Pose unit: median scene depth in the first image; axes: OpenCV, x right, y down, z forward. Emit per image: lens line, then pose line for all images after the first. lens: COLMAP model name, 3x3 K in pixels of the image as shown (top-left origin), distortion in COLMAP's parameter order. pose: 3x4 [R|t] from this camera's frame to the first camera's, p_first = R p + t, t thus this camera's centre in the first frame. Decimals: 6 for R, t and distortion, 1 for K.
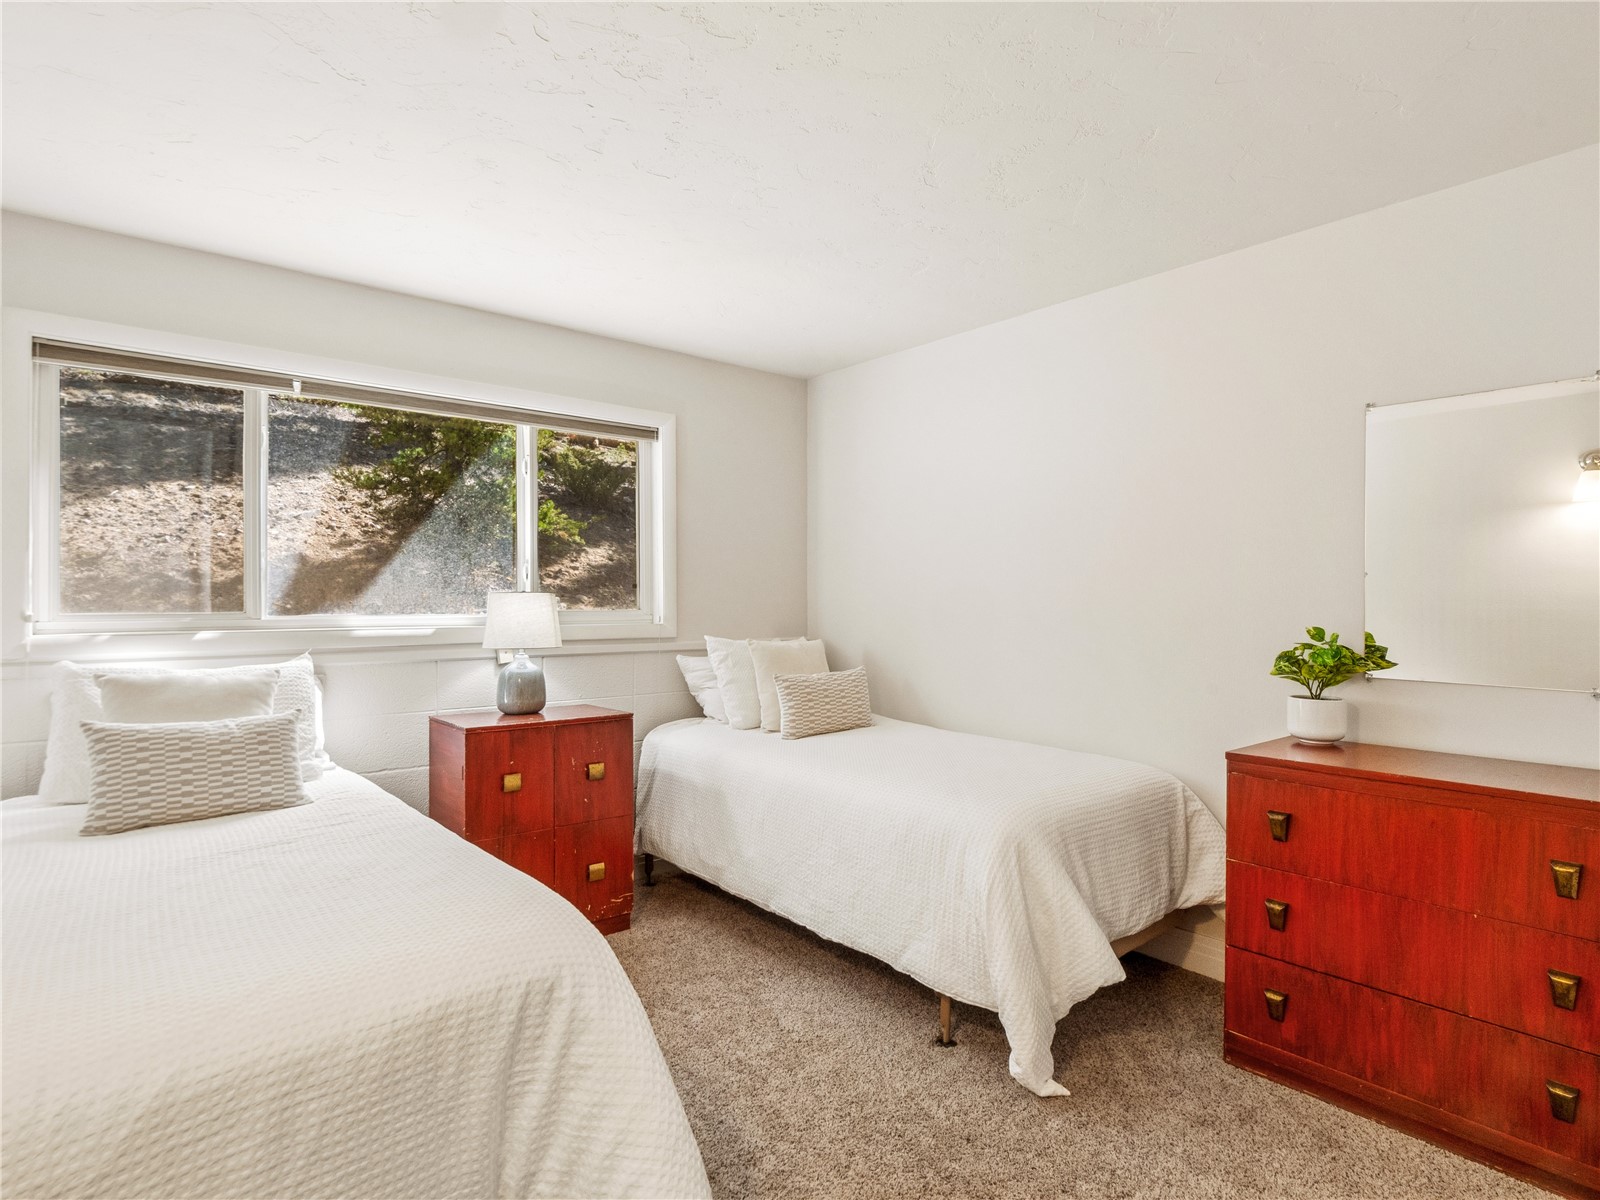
lens RADIAL K [[828.6, 0, 800.0], [0, 828.6, 600.0], [0, 0, 1]] dist [-0.000925, -0.000358]
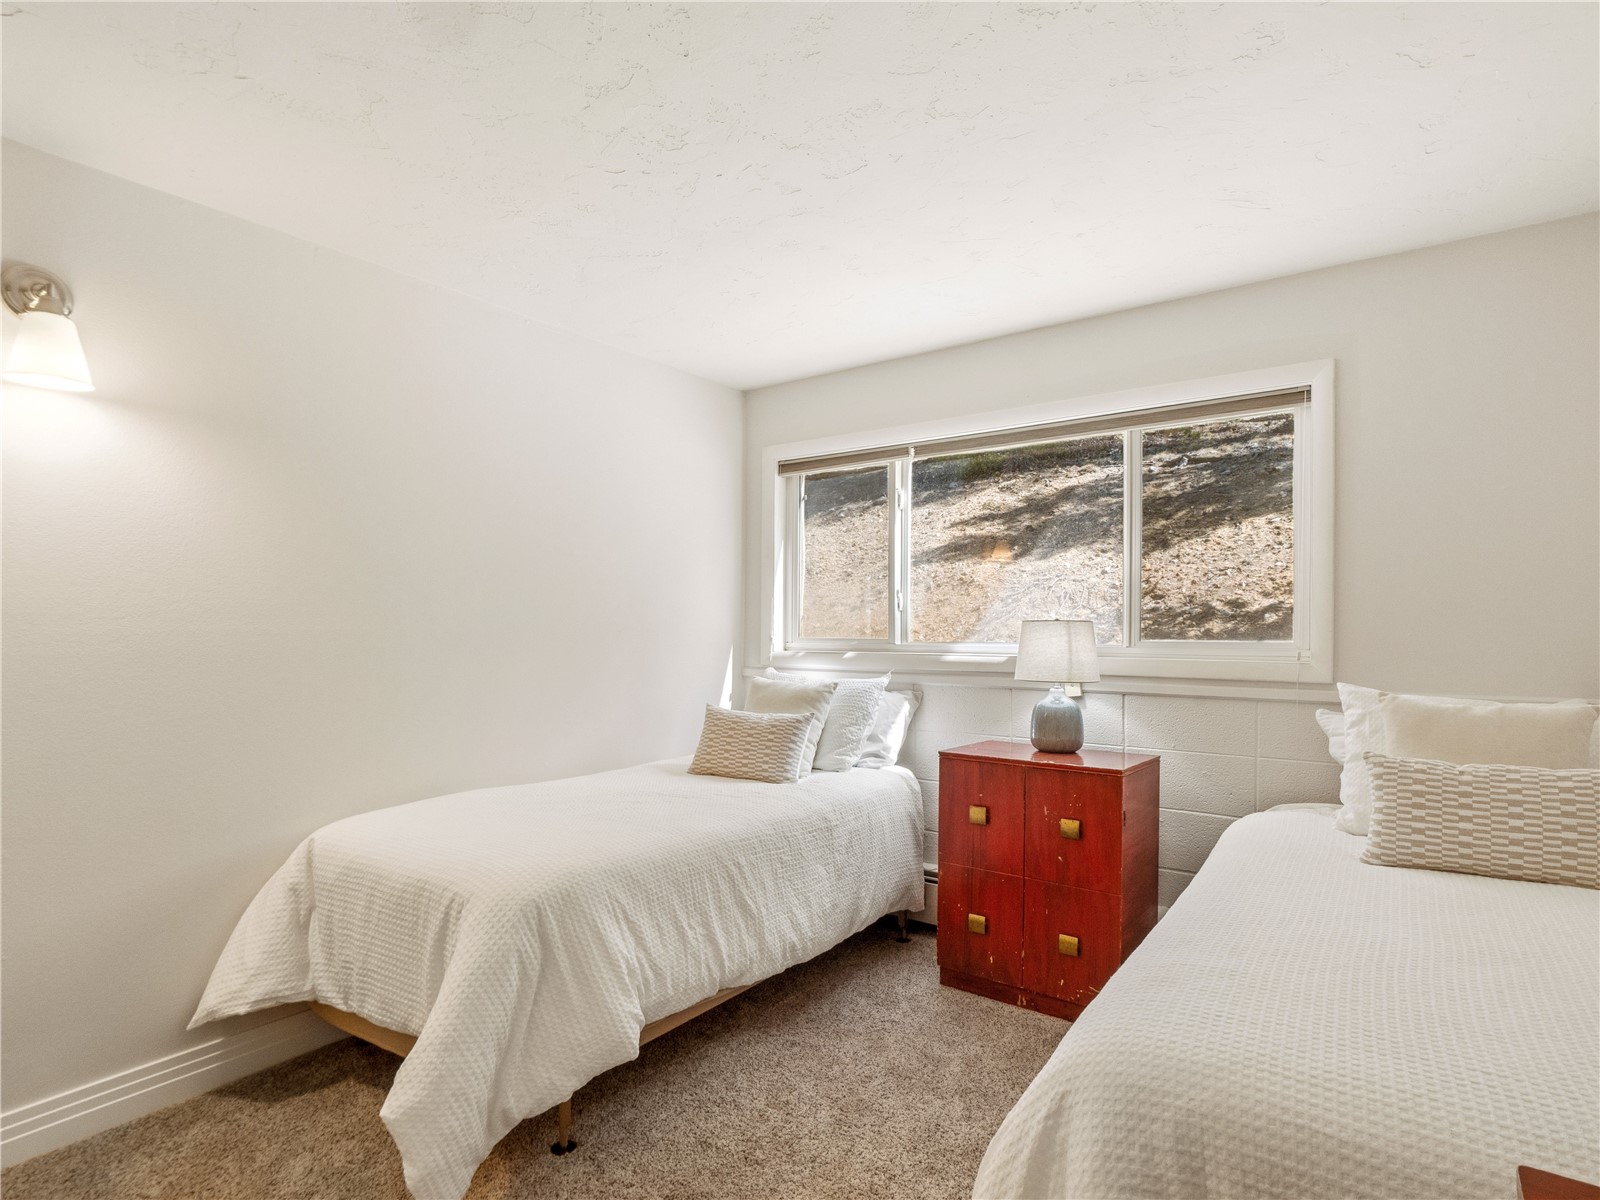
lens RADIAL K [[855.6, 0, 801.9], [0, 855.6, 620.8], [0, 0, 1]] dist [-0.000507, -0.000451]
pose [[0.255520, -0.006881, -0.966779, 0.507636], [-0.000599, 0.999973, -0.007275, -0.001718], [0.966804, 0.002438, 0.255509, 0.477626]]
